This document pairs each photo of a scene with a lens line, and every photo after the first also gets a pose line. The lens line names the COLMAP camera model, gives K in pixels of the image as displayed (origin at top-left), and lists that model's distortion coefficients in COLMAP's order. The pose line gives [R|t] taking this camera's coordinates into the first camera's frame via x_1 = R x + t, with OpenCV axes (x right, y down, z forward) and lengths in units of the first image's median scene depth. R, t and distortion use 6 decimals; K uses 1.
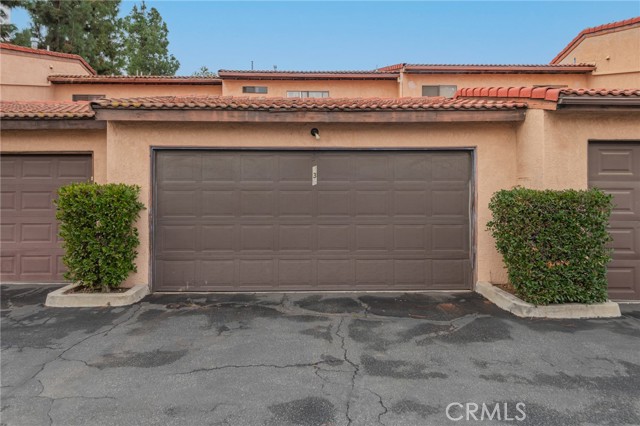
lens RADIAL K [[427.5, 0, 320.0], [0, 427.5, 186.6], [0, 0, 1]] dist [0.013624, -0.000128]
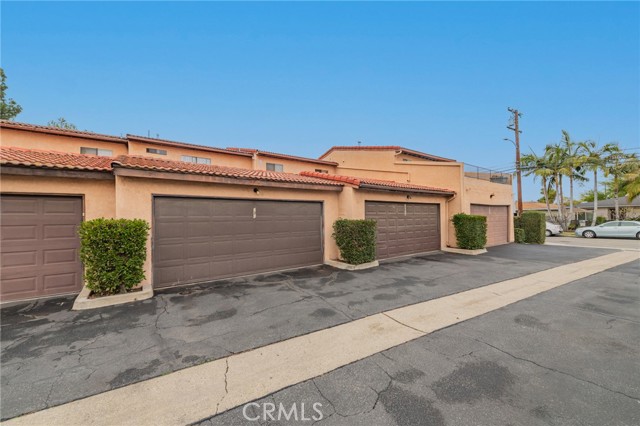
lens RADIAL K [[250.6, 0, 320.0], [0, 250.6, 213.0], [0, 0, 1]] dist [0.015621, -0.004836]
pose [[0.821360, 0.002274, 0.570406, -0.421478], [0.000761, 0.999987, -0.005082, -0.020935], [-0.570410, 0.004608, 0.821347, -0.084890]]
